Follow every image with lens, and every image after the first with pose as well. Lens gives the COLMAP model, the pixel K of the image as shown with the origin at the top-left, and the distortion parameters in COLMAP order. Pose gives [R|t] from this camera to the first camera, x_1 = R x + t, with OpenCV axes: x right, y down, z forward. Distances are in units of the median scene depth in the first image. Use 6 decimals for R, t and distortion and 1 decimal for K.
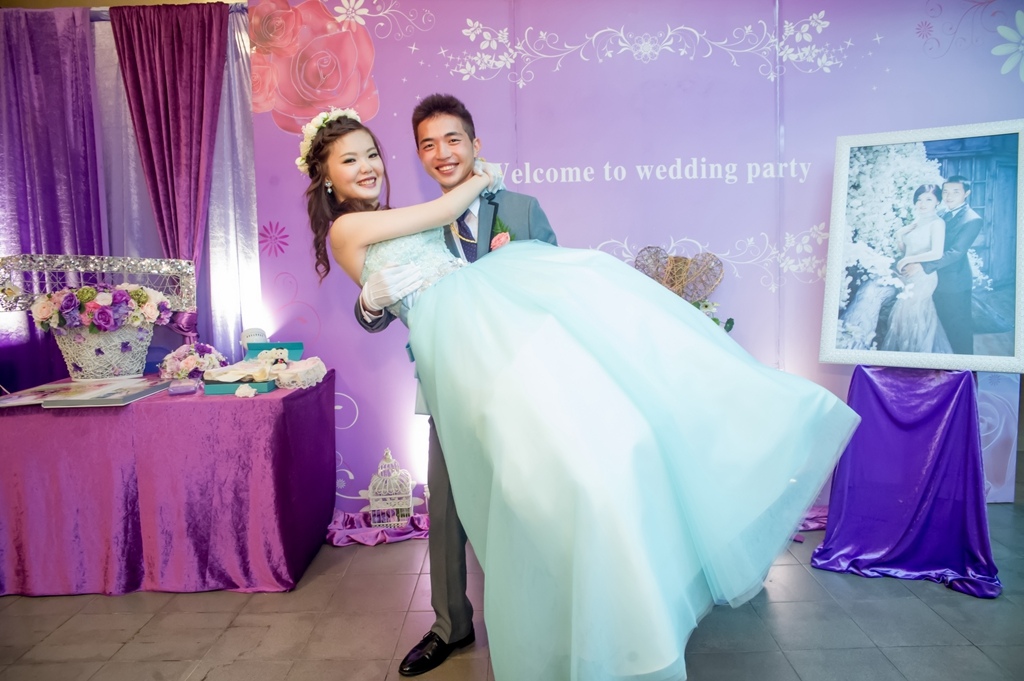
lens RADIAL K [[702.6, 0, 515.7], [0, 702.6, 343.6], [0, 0, 1]] dist [-0.105177, 0.087699]
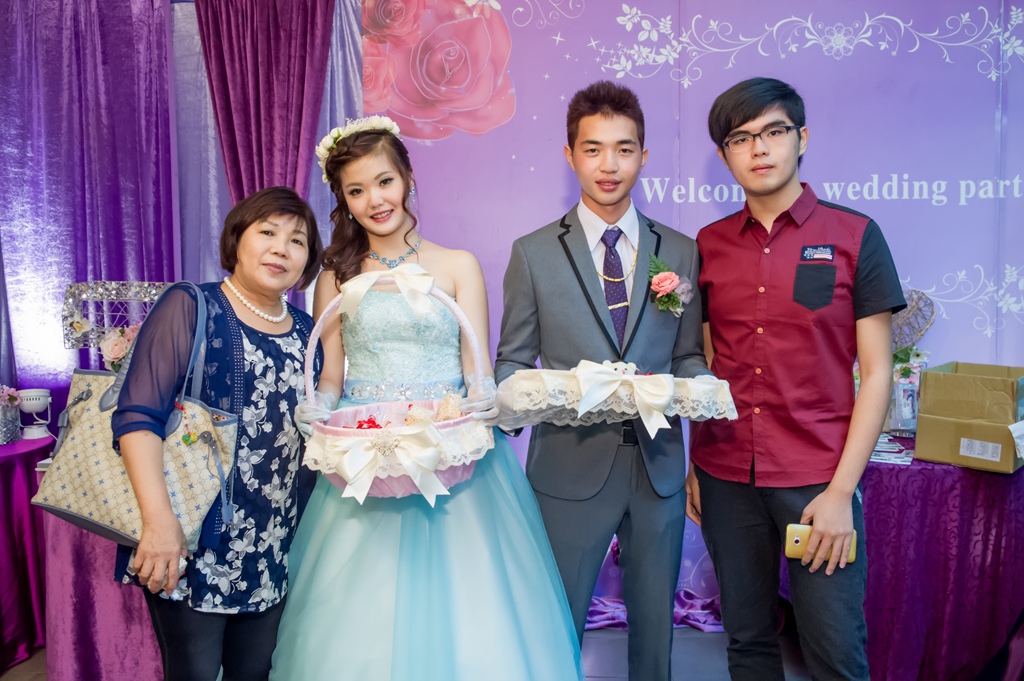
lens RADIAL K [[870.0, 0, 513.0], [0, 870.0, 341.8], [0, 0, 1]] dist [-0.077548, 0.090190]
pose [[0.999465, 0.013858, -0.029612, -0.166815], [-0.014574, 0.999604, -0.024074, -0.036652], [0.029267, 0.024493, 0.999272, -0.033095]]
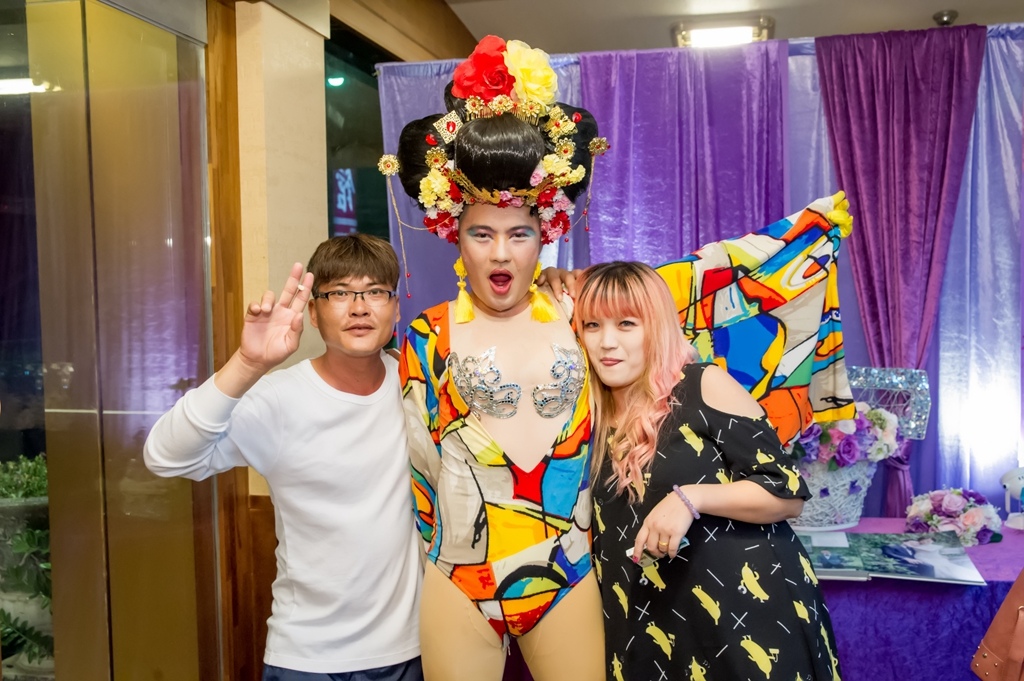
lens RADIAL K [[979.7, 0, 521.4], [0, 979.7, 335.4], [0, 0, 1]] dist [0.017818, 0.000000]
pose [[0.977493, 0.018989, -0.210113, -0.684502], [-0.031322, 0.997966, -0.055524, -0.087358], [0.208632, 0.060855, 0.976099, -0.132761]]
